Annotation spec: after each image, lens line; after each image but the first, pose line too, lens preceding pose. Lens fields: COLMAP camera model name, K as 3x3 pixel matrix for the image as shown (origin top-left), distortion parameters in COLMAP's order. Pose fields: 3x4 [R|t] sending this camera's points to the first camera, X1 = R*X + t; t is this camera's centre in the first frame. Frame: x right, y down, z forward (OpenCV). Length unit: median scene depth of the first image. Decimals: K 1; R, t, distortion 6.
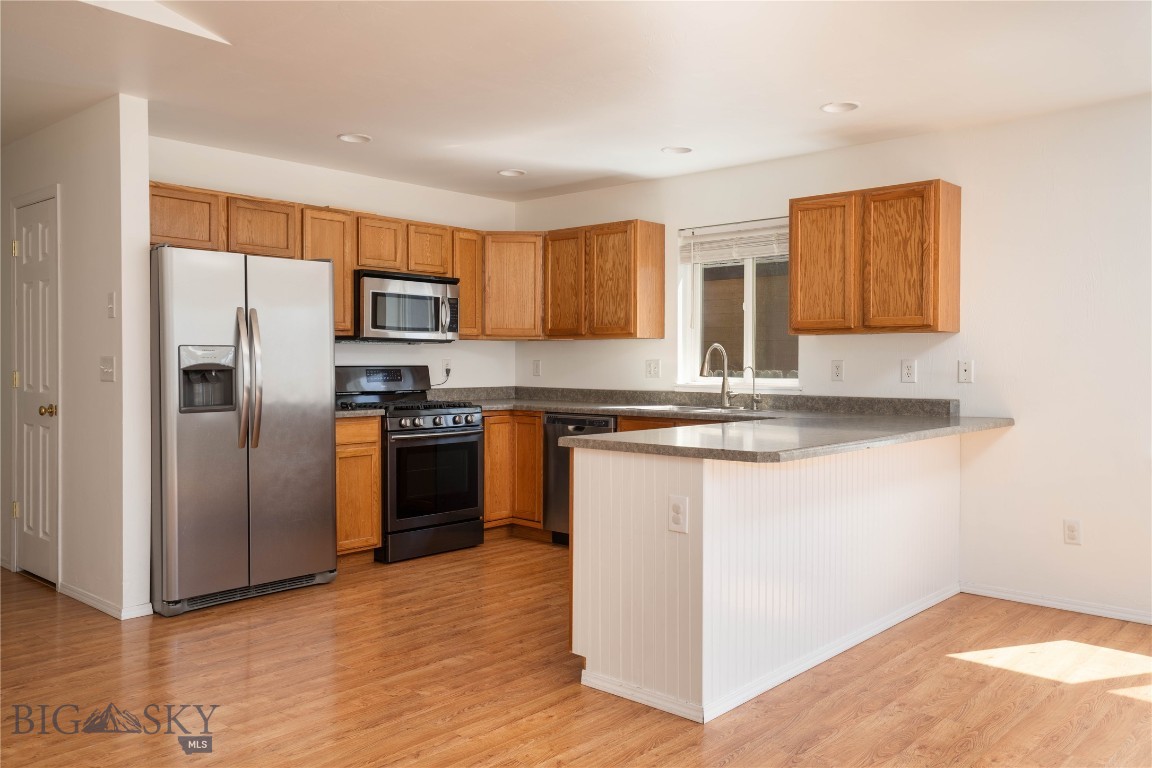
lens RADIAL K [[908.2, 0, 576.0], [0, 908.2, 384.0], [0, 0, 1]] dist [0.062056, 0.006596]
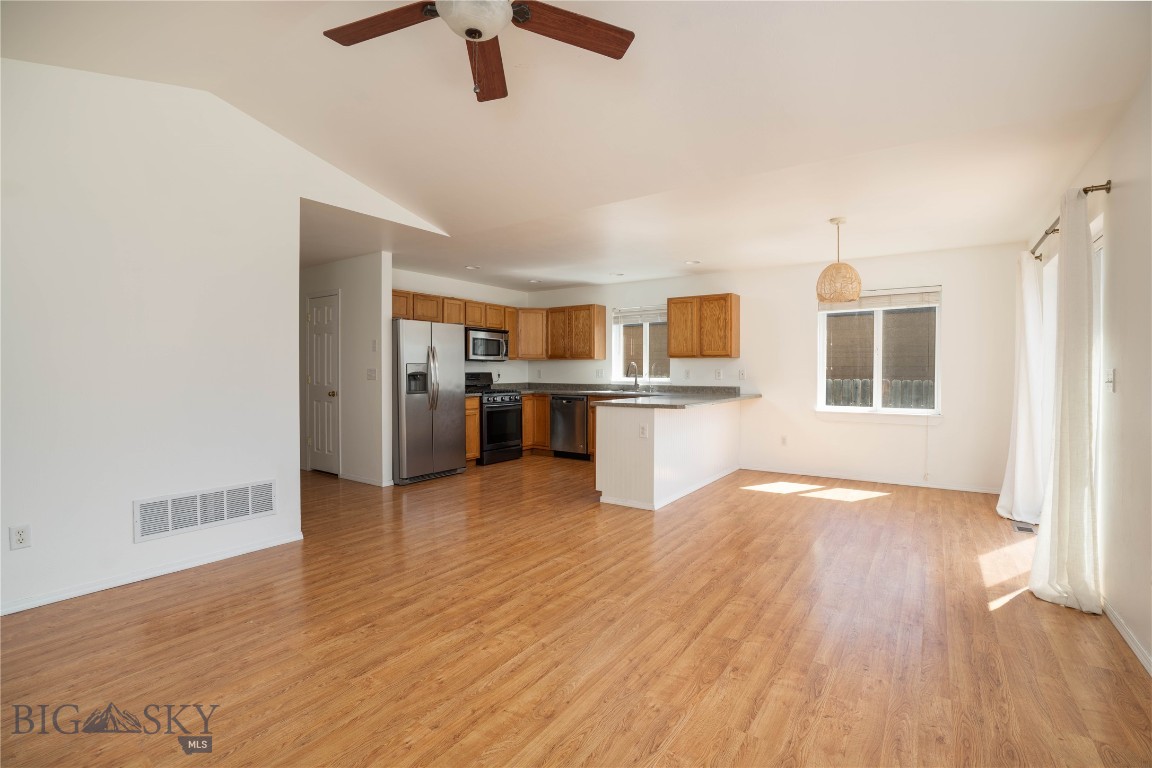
lens RADIAL K [[524.6, 0, 576.0], [0, 524.6, 384.0], [0, 0, 1]] dist [-0.001250, -0.000055]
pose [[0.991876, -0.005031, 0.127108, -0.151870], [0.004833, 0.999987, 0.001863, 0.005664], [-0.127116, -0.001233, 0.991887, -0.248782]]
